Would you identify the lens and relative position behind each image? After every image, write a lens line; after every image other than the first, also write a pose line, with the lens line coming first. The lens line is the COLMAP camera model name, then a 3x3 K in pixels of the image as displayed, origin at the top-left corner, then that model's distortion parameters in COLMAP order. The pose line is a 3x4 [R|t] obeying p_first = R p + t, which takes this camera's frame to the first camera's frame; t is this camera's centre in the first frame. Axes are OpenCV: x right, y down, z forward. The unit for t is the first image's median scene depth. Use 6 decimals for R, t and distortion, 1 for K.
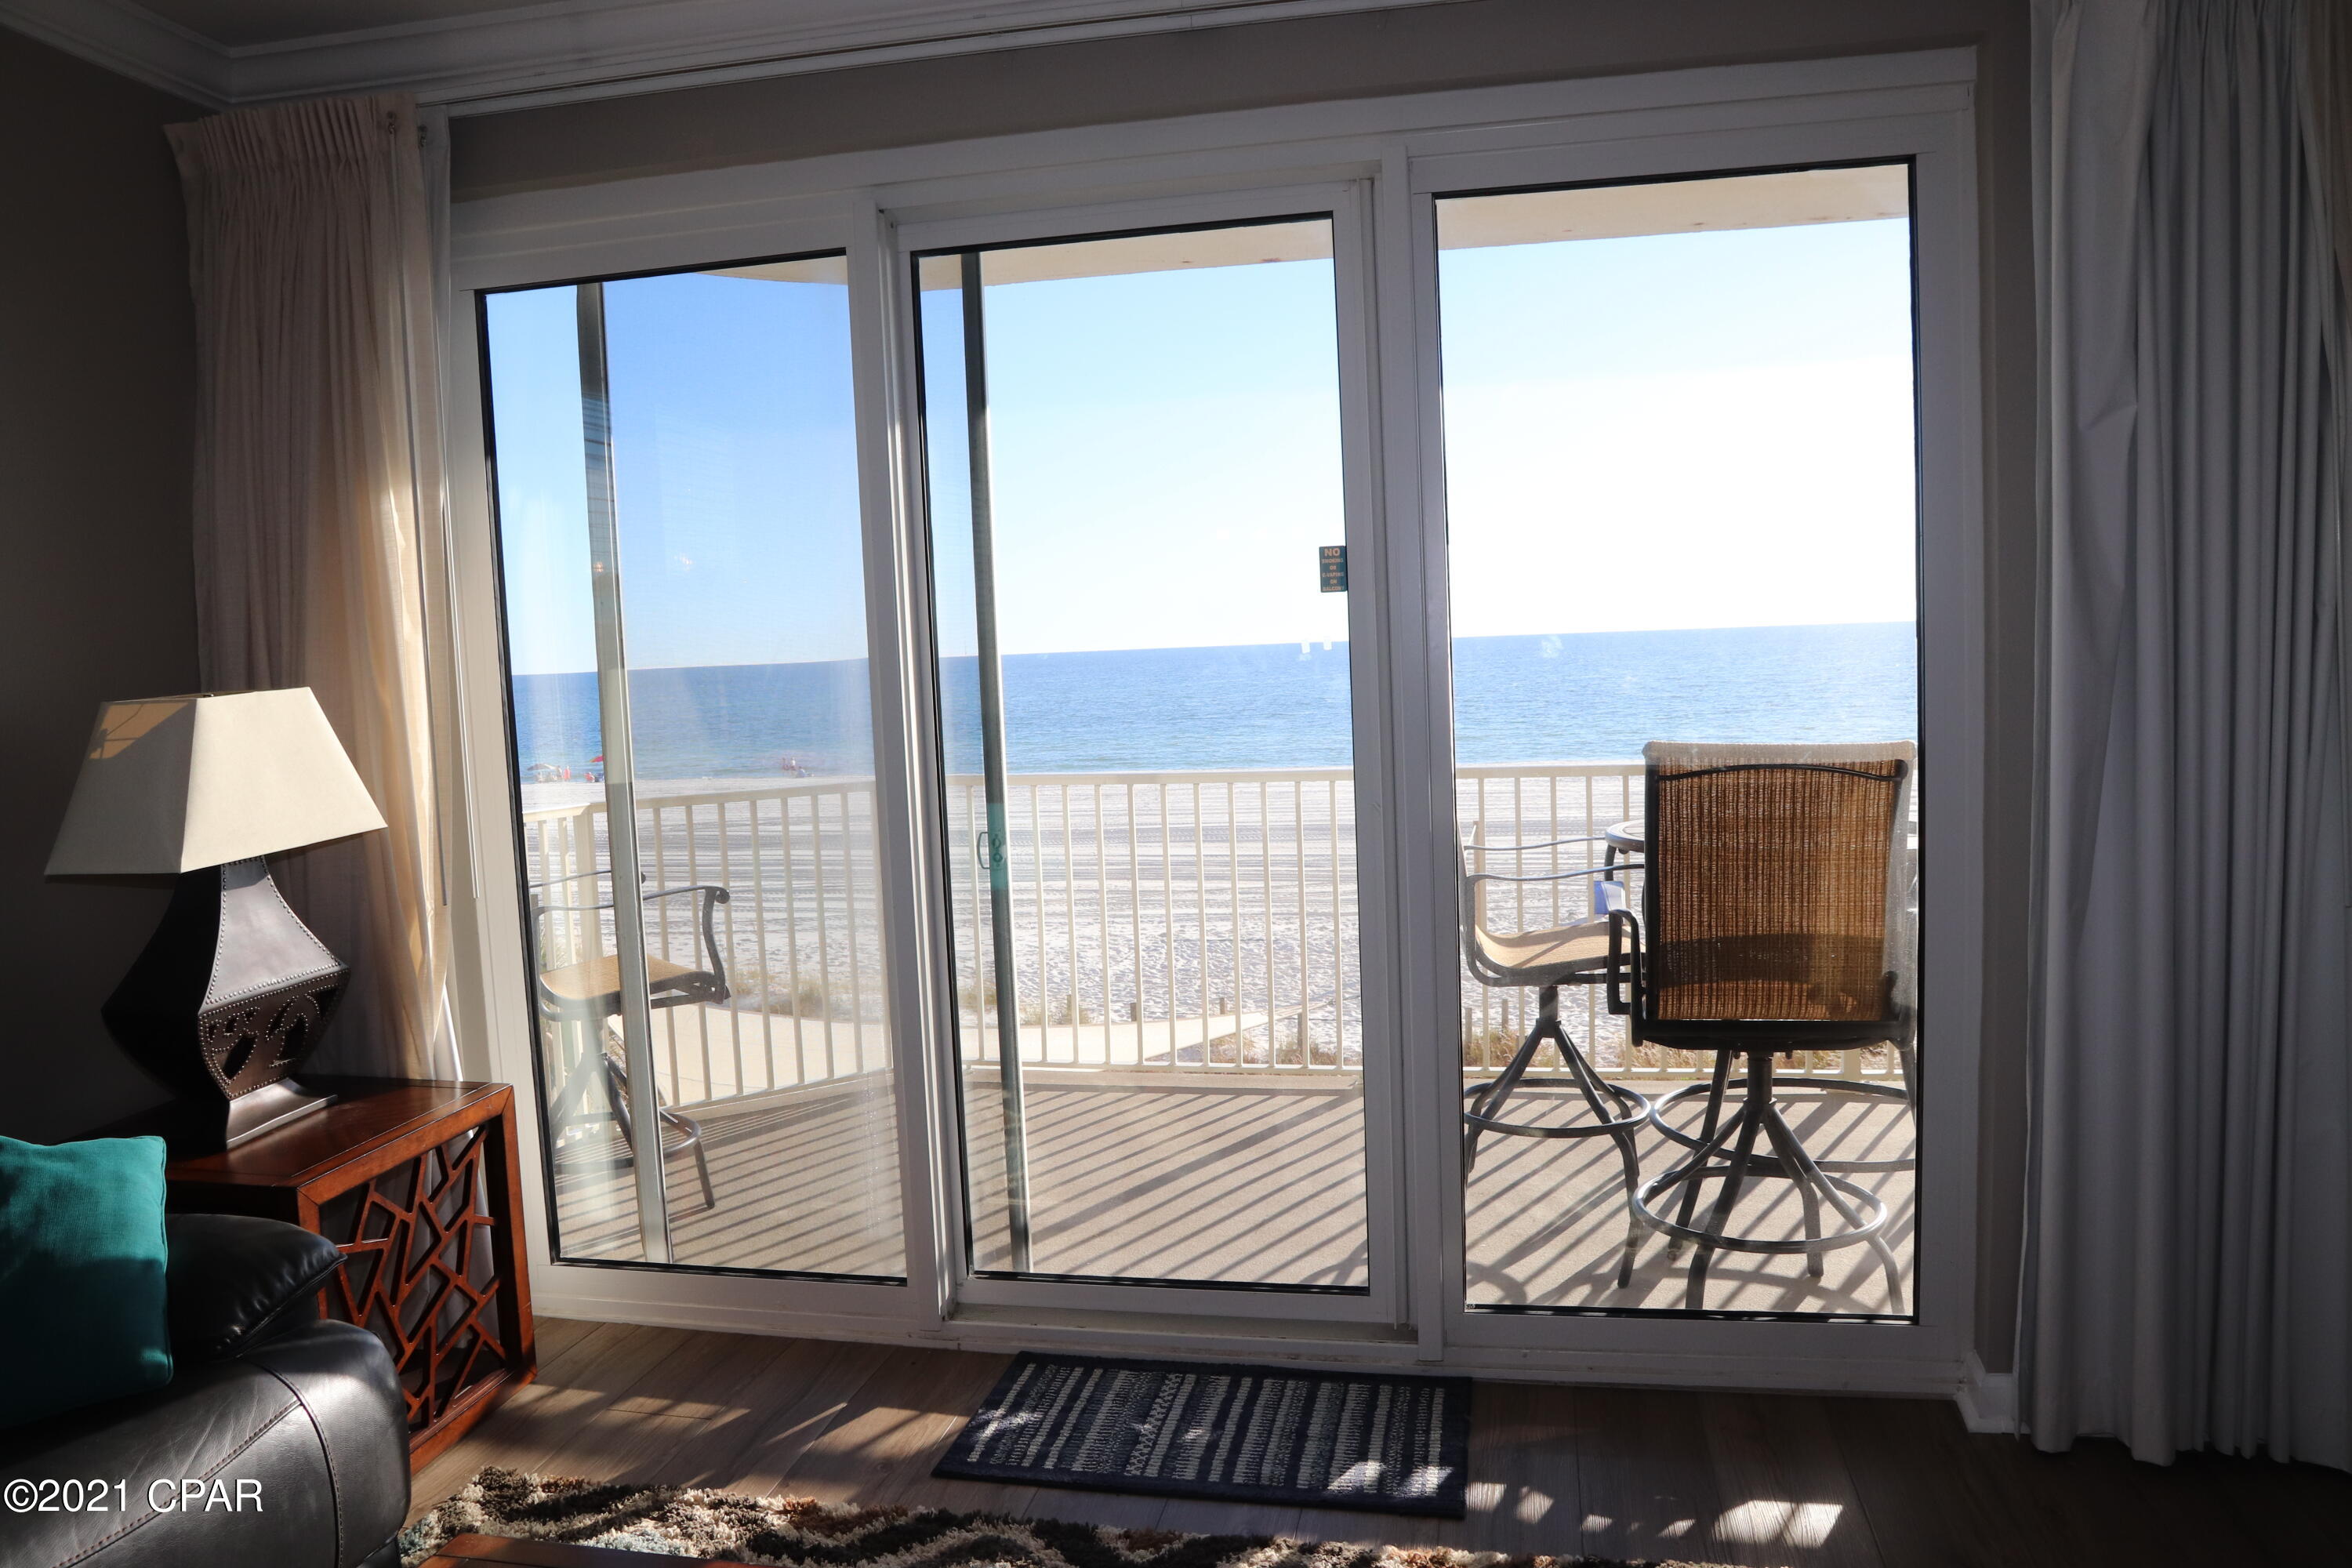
lens RADIAL K [[1618.6, 0, 1195.4], [0, 1618.6, 788.9], [0, 0, 1]] dist [-0.113926, 0.083844]
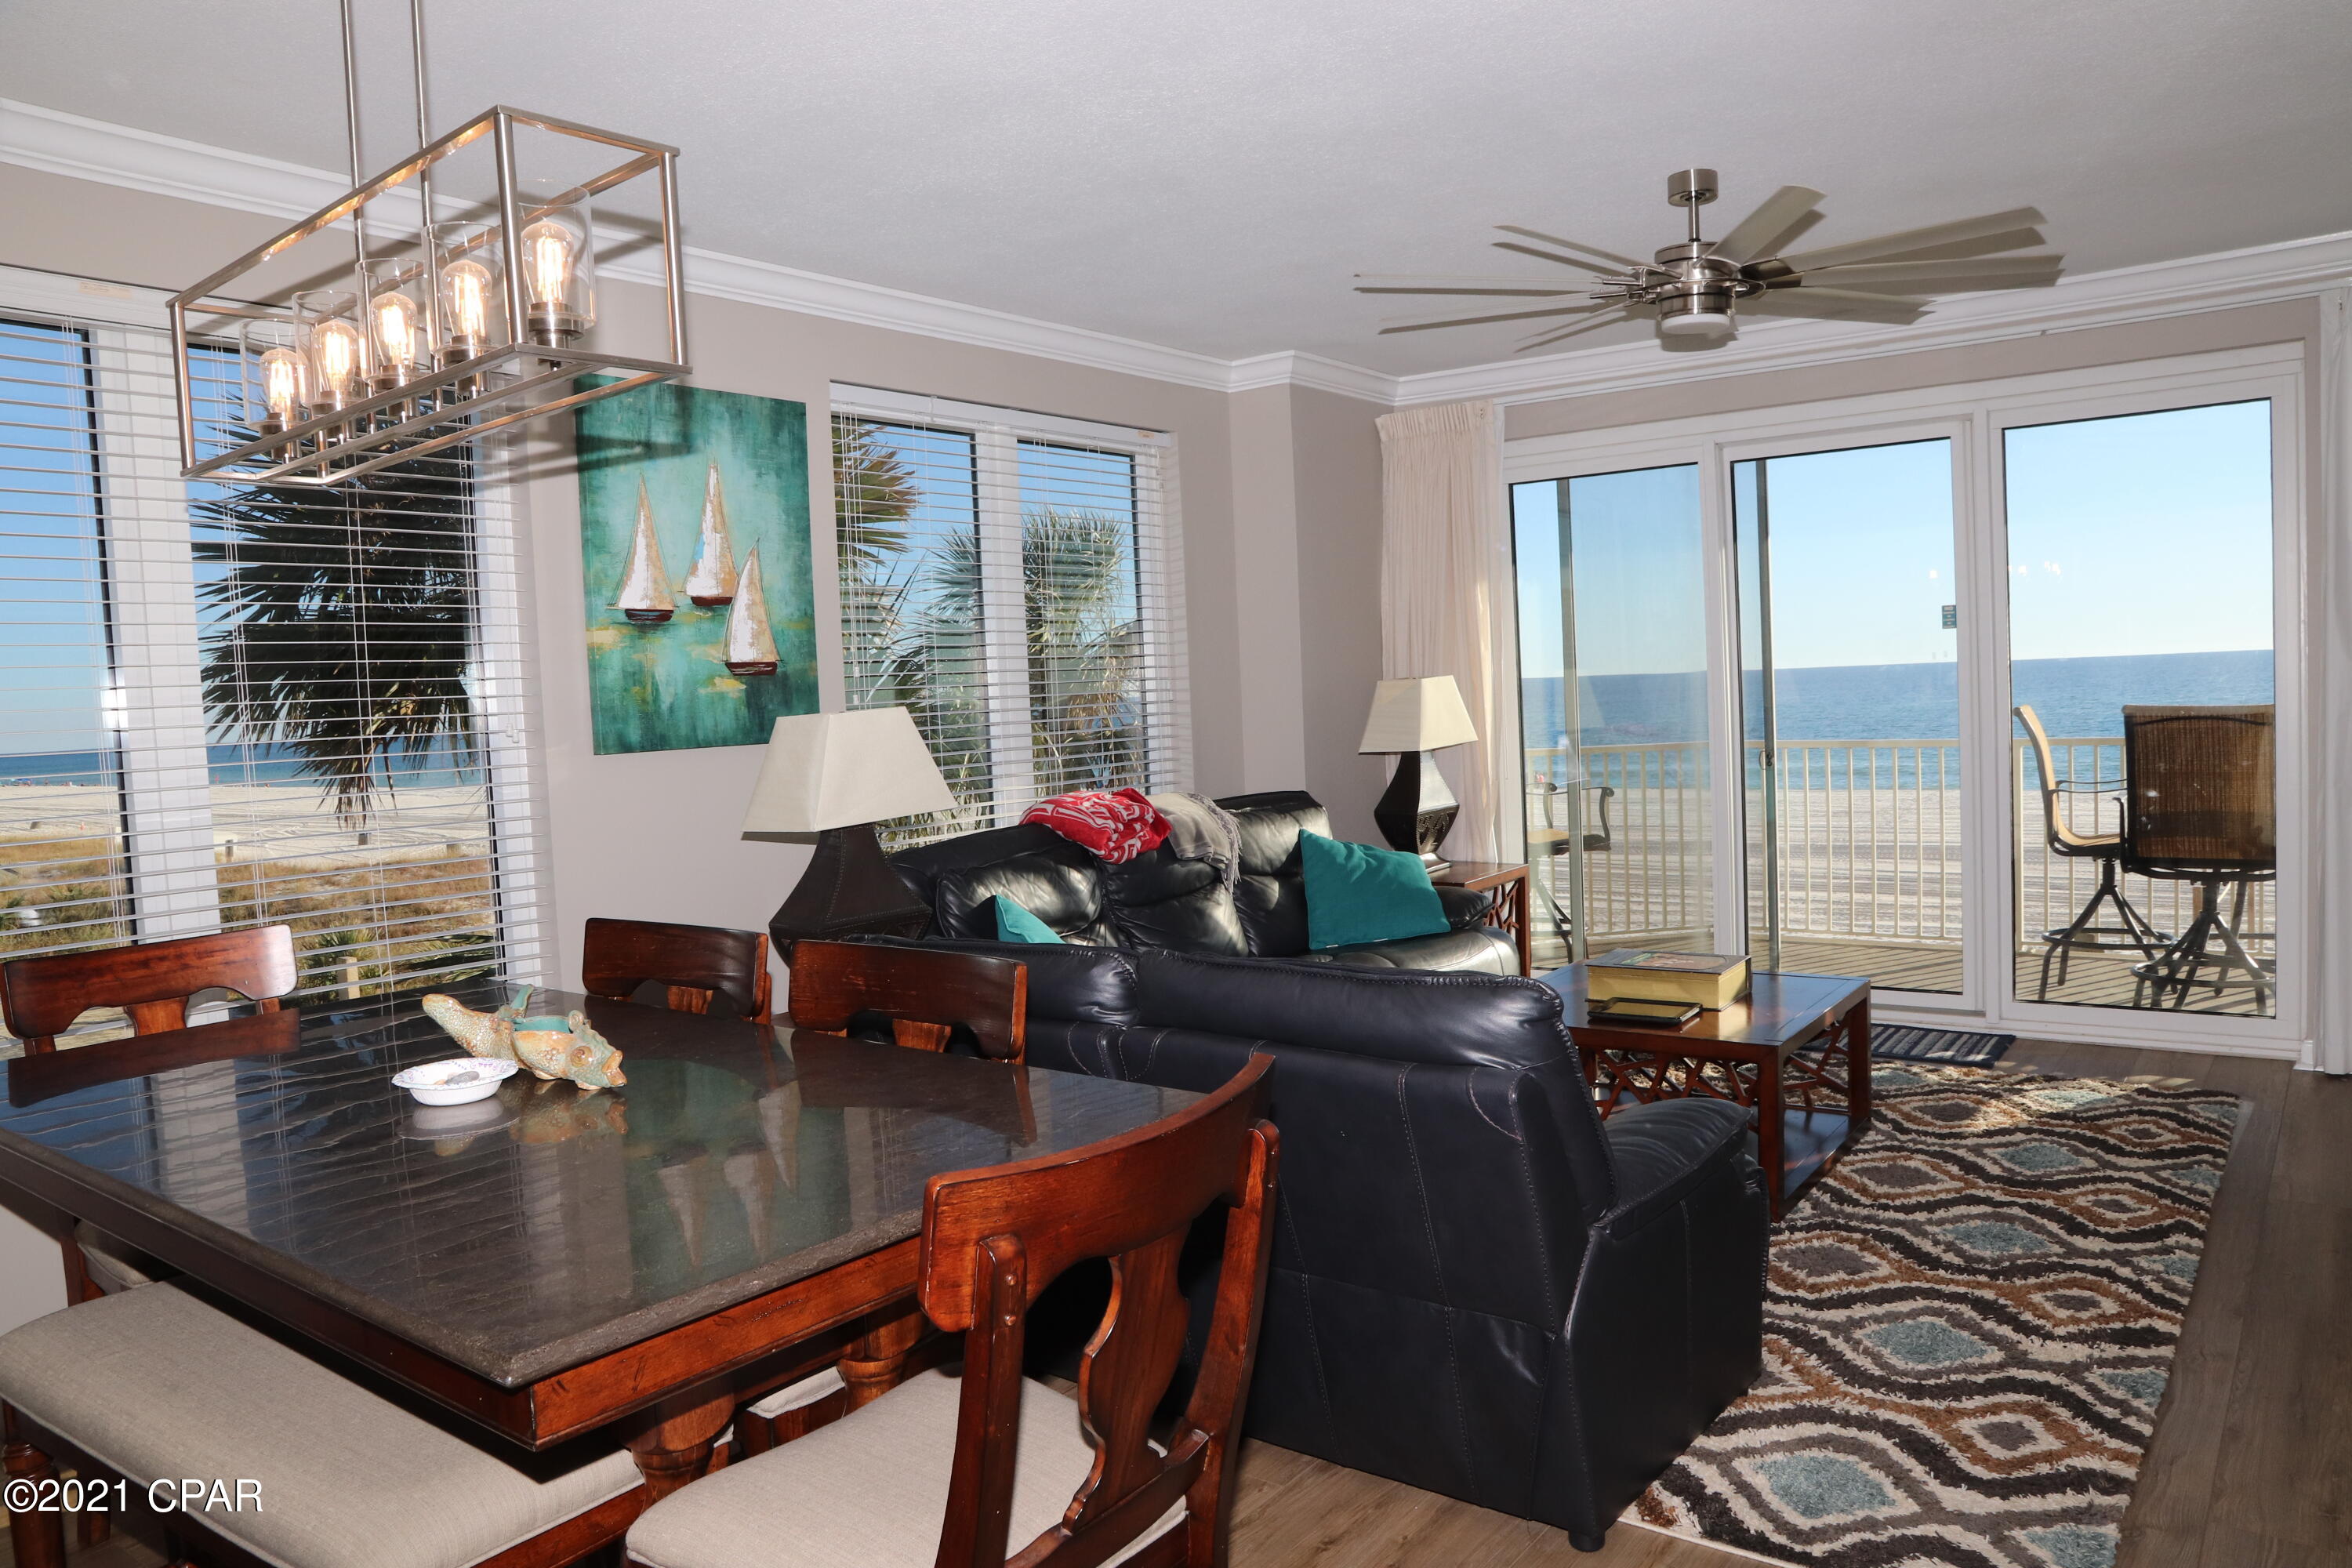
lens RADIAL K [[1649.9, 0, 1176.0], [0, 1649.9, 784.0], [0, 0, 1]] dist [-0.166024, 0.146239]
pose [[0.892678, 0.021408, -0.450186, 0.126325], [-0.037457, 0.998940, -0.026772, 0.155623], [0.449135, 0.040761, 0.892534, -1.159590]]
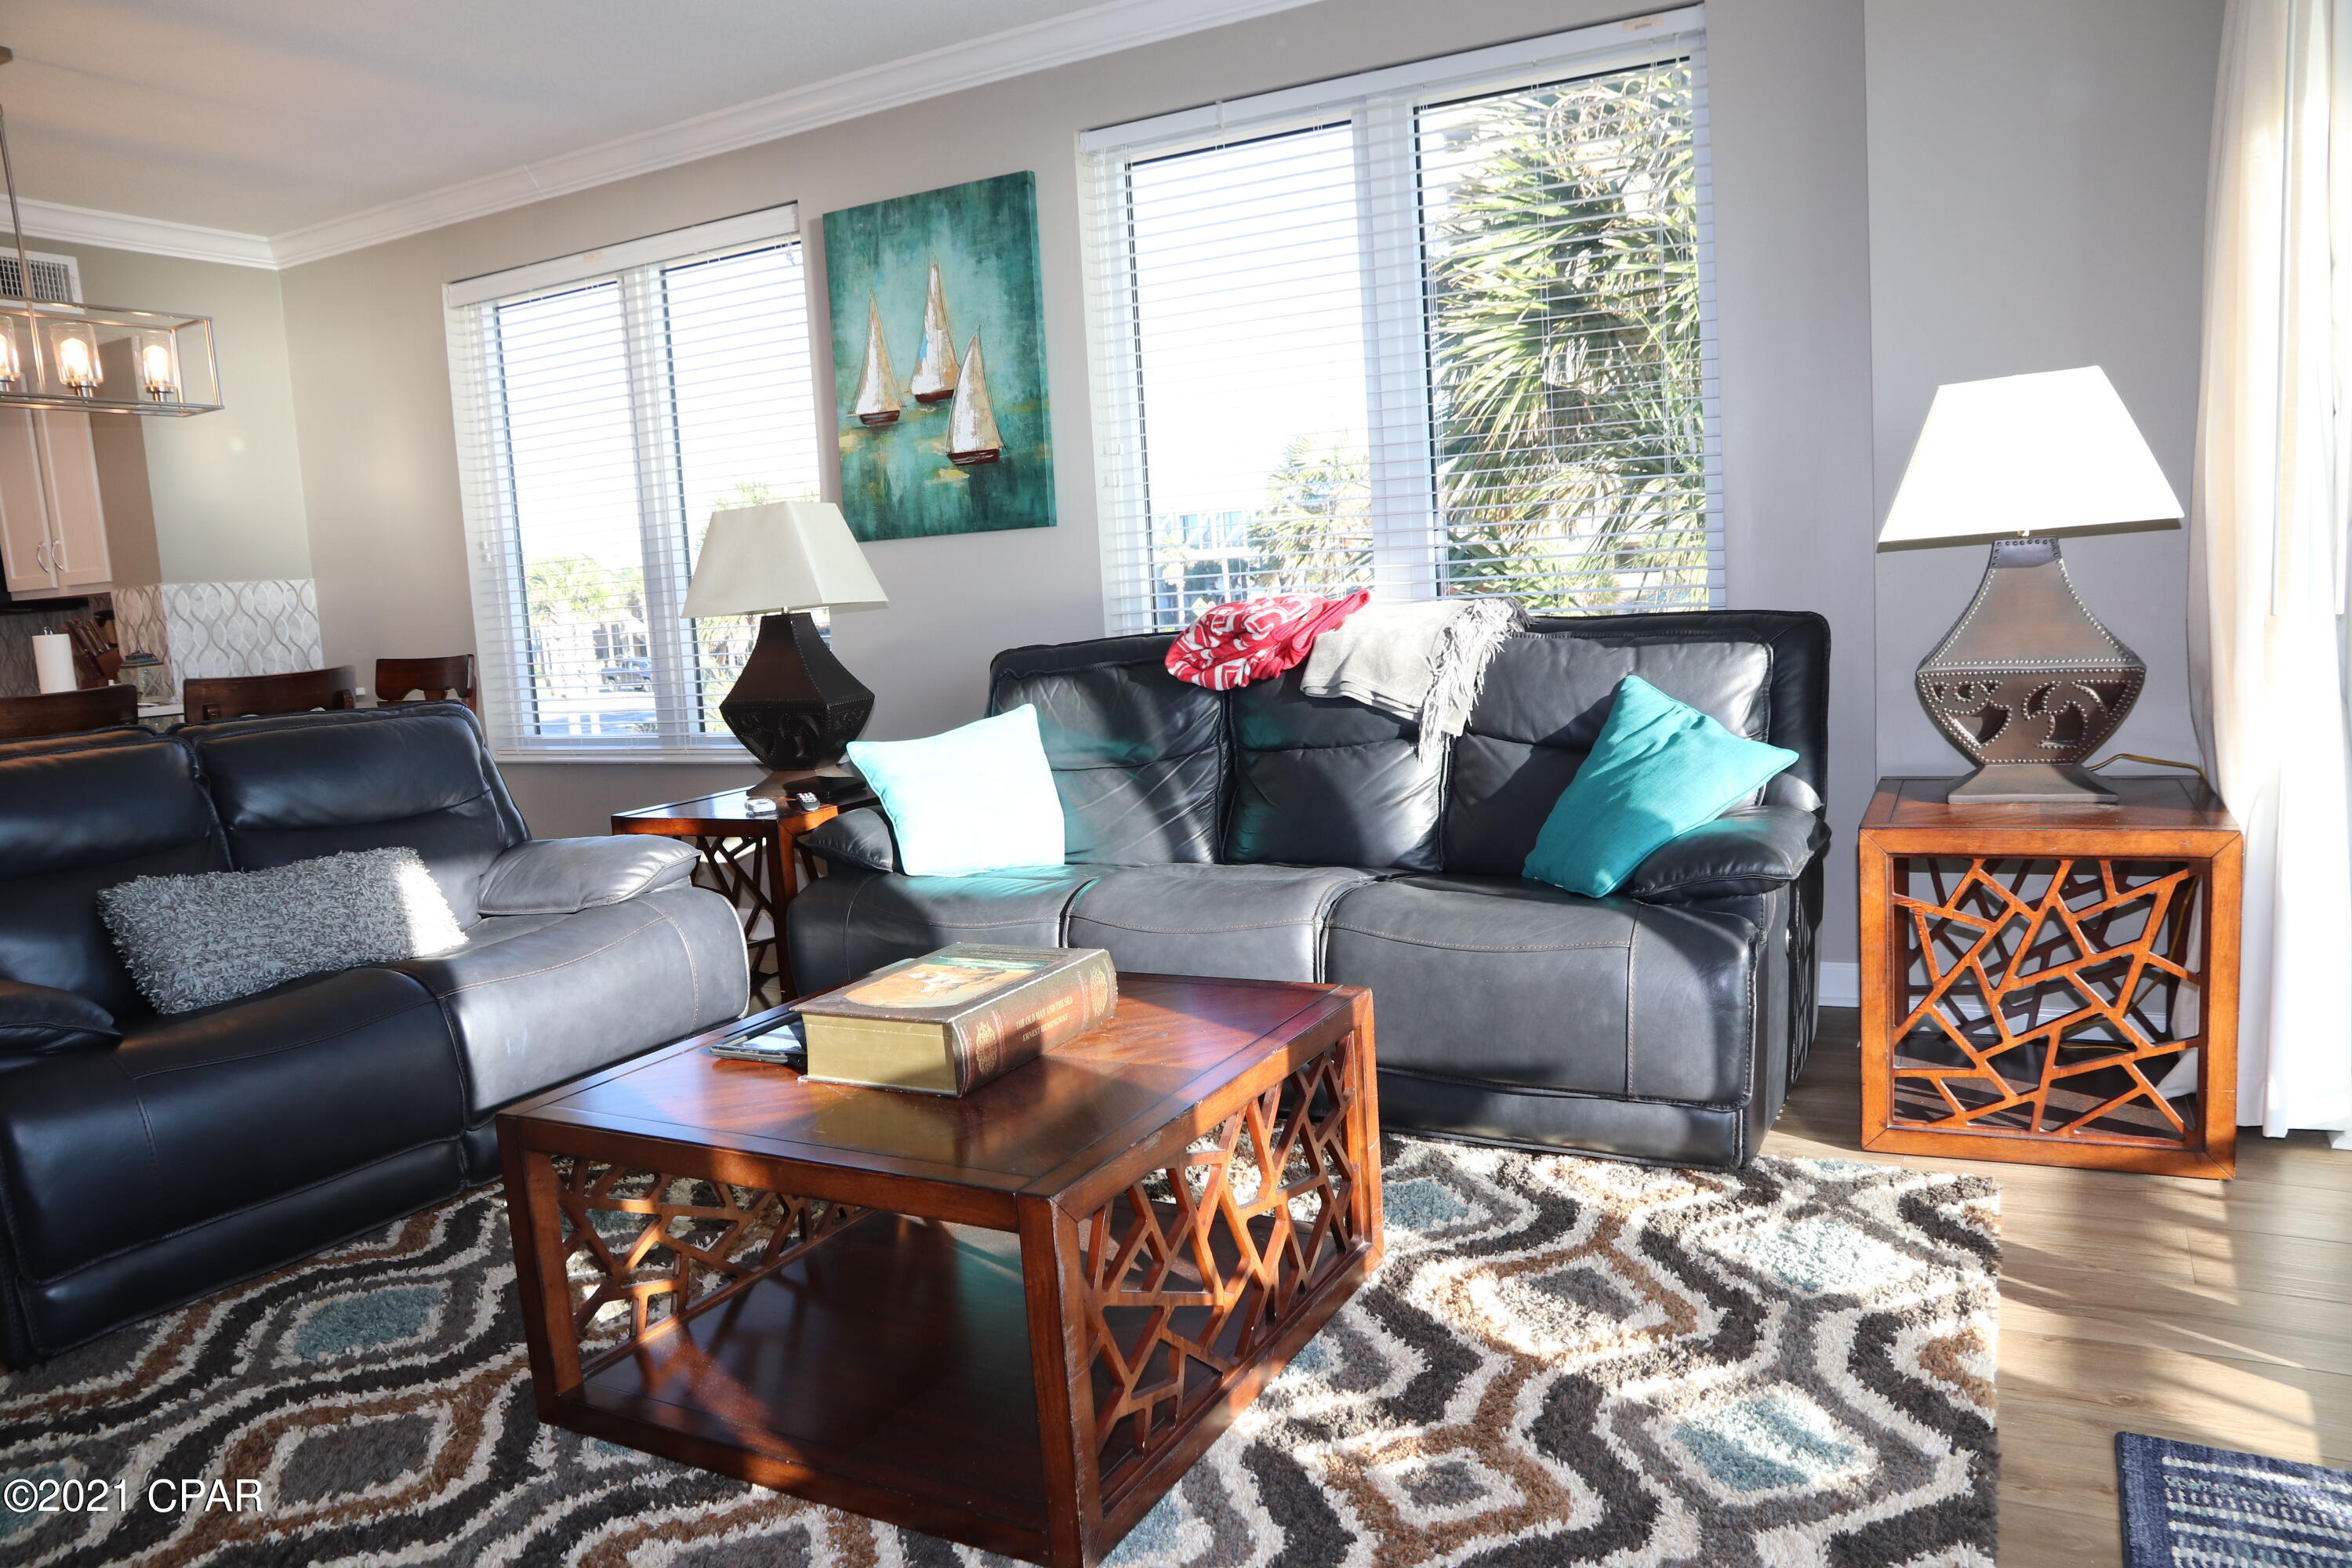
lens RADIAL K [[1618.6, 0, 1195.4], [0, 1618.6, 788.9], [0, 0, 1]] dist [-0.113926, 0.083844]
pose [[-0.302079, 0.182286, -0.935692, 0.528115], [-0.033112, 0.978949, 0.201403, 0.012945], [0.952708, 0.091822, -0.289684, 0.729721]]
